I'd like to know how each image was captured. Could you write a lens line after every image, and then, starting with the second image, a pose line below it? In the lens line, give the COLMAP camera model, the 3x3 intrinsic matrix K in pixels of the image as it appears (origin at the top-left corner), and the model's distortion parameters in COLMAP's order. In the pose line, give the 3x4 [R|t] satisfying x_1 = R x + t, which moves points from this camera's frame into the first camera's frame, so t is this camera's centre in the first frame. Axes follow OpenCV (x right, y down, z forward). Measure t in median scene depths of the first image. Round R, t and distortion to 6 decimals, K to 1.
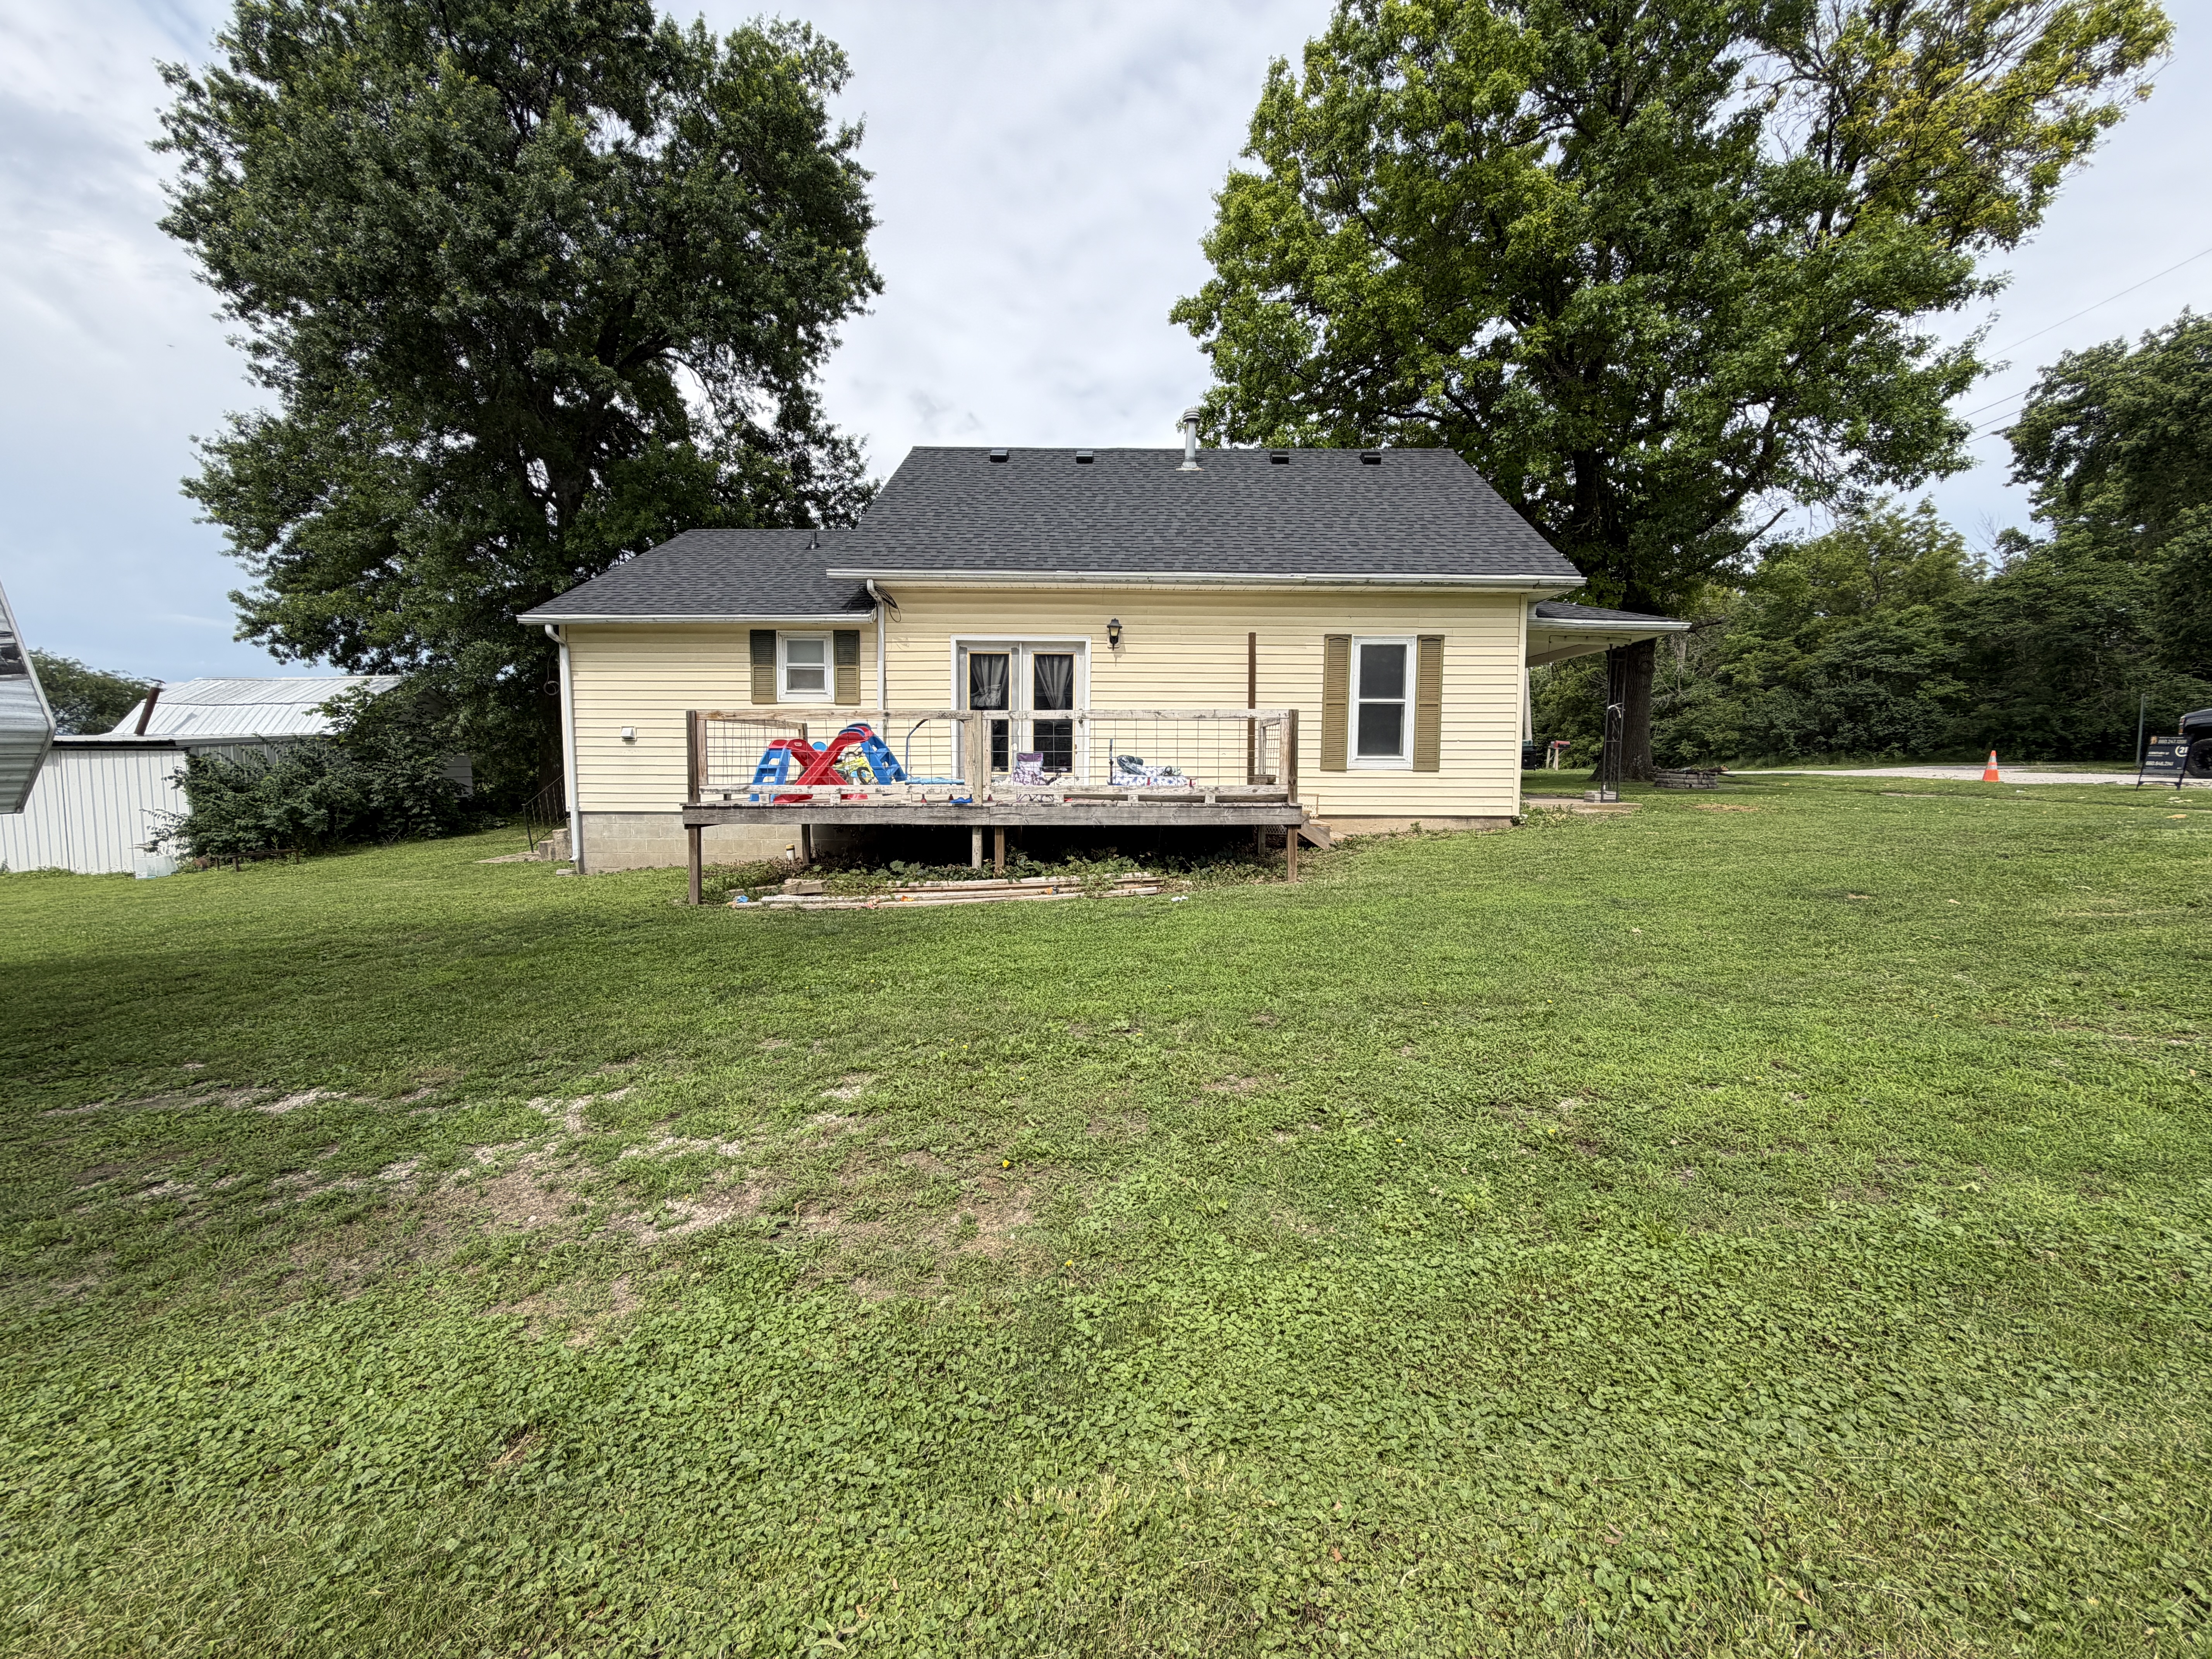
lens RADIAL K [[890.5, 0, 1098.9], [0, 890.5, 829.6], [0, 0, 1]] dist [0.000260, 0.000226]
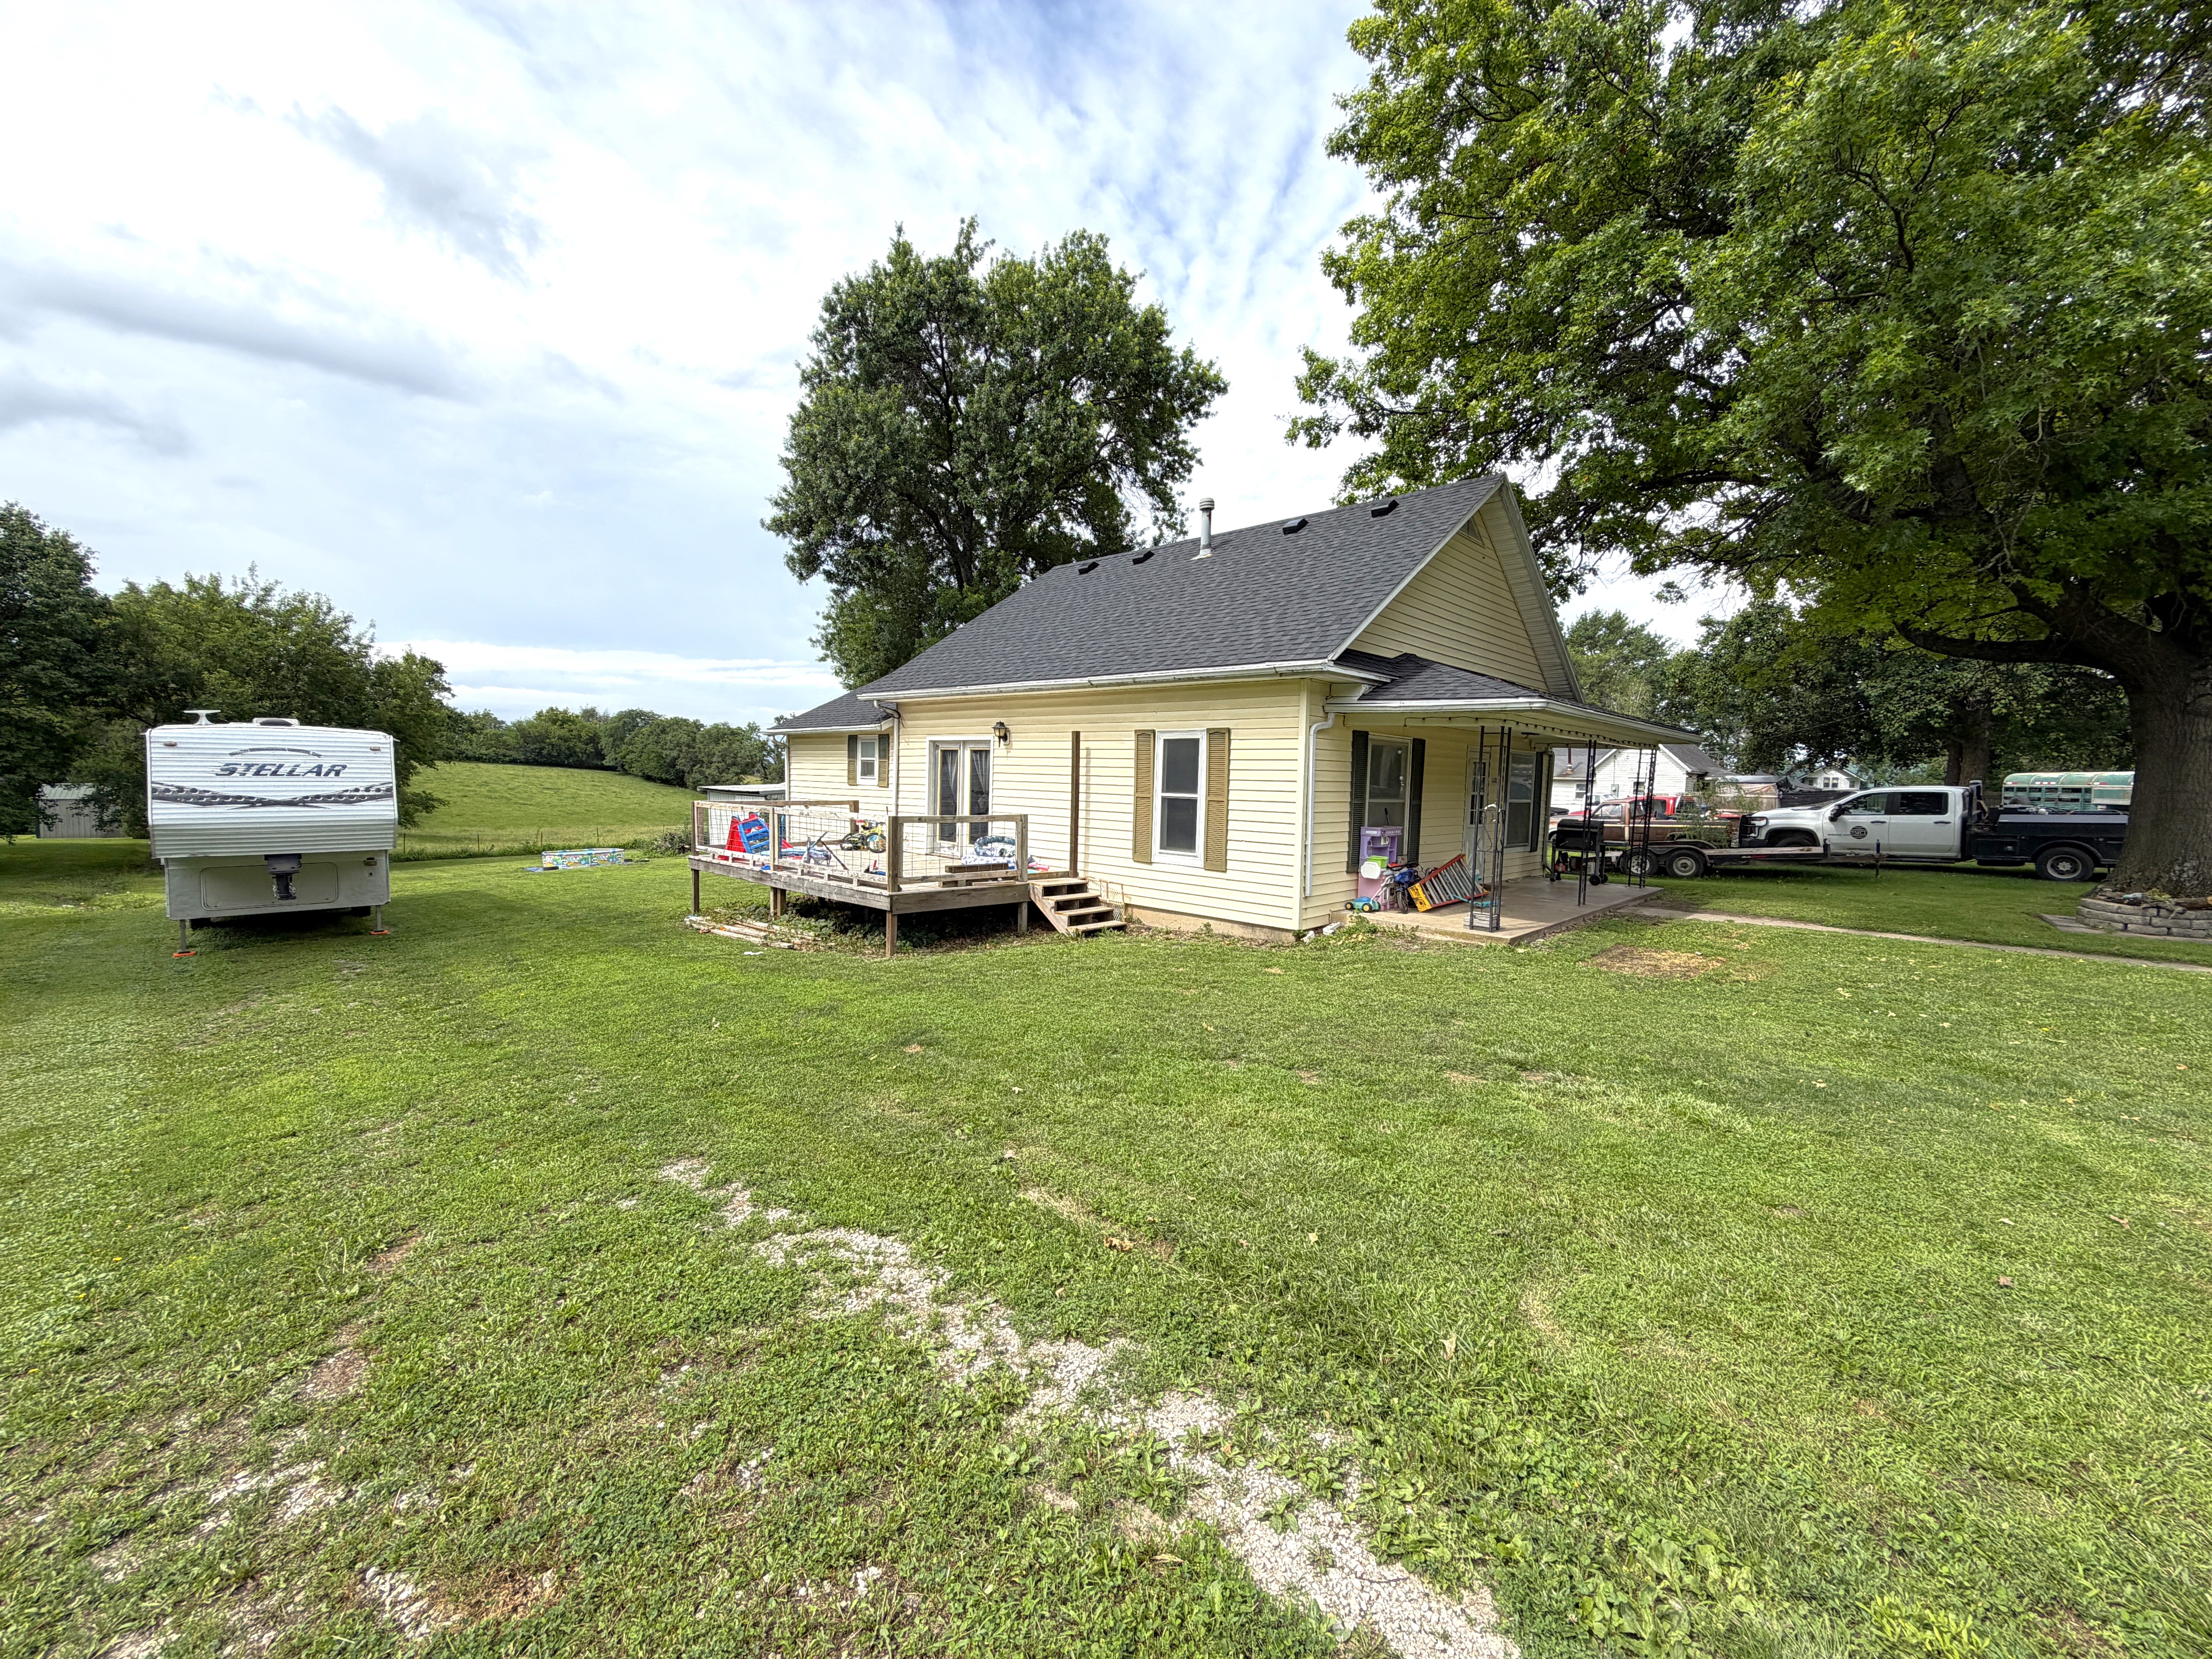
lens RADIAL K [[917.4, 0, 1099.1], [0, 917.4, 829.1], [0, 0, 1]] dist [-0.000718, 0.000257]
pose [[0.714333, 0.053531, -0.697756, 0.962187], [-0.078718, 0.996888, -0.004108, -0.096661], [0.695365, 0.057861, 0.716324, 0.216228]]
